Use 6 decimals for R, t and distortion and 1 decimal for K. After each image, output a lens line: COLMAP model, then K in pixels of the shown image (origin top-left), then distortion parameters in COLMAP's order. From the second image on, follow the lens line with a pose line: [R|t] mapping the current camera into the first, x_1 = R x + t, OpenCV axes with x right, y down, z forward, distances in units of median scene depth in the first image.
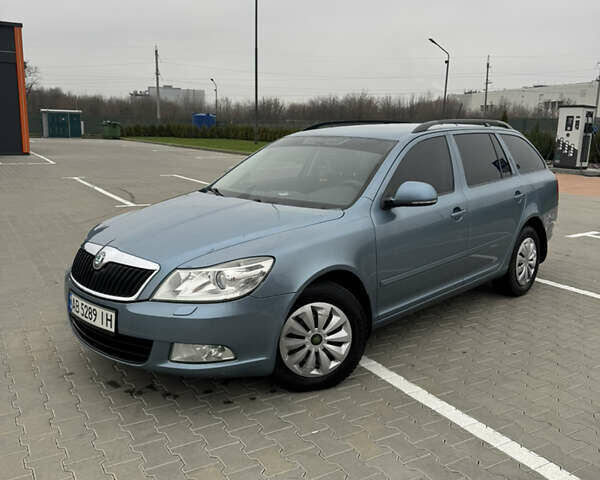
lens RADIAL K [[563.6, 0, 300.0], [0, 563.6, 240.0], [0, 0, 1]] dist [0.123796, -0.234708]
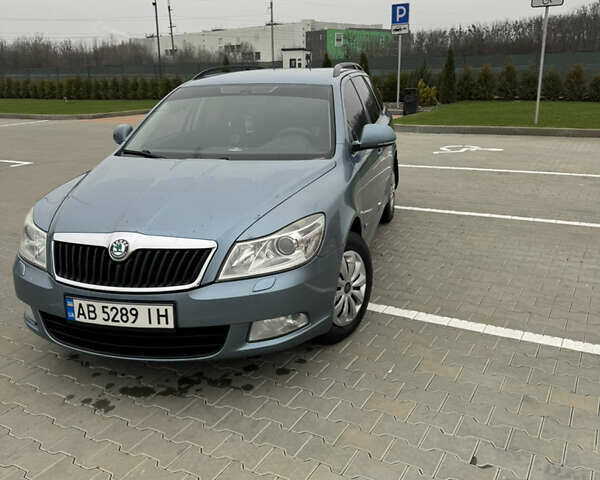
lens RADIAL K [[563.6, 0, 300.0], [0, 563.6, 240.0], [0, 0, 1]] dist [0.123796, -0.234708]
pose [[0.865825, -0.174995, 0.468747, -0.493050], [0.132498, 0.983589, 0.122460, -0.043083], [-0.482484, -0.043921, 0.874803, 0.157190]]
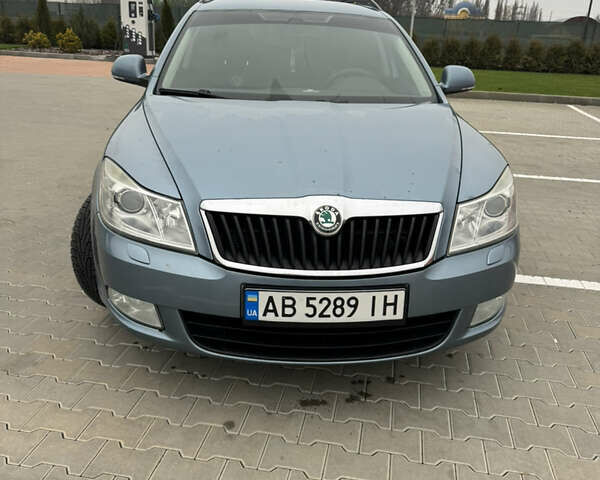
lens RADIAL K [[563.6, 0, 300.0], [0, 563.6, 240.0], [0, 0, 1]] dist [0.123796, -0.234708]
pose [[0.660108, -0.248840, 0.708757, -0.772971], [0.117133, 0.966093, 0.230095, -0.081856], [-0.741982, -0.068869, 0.666873, 0.605708]]
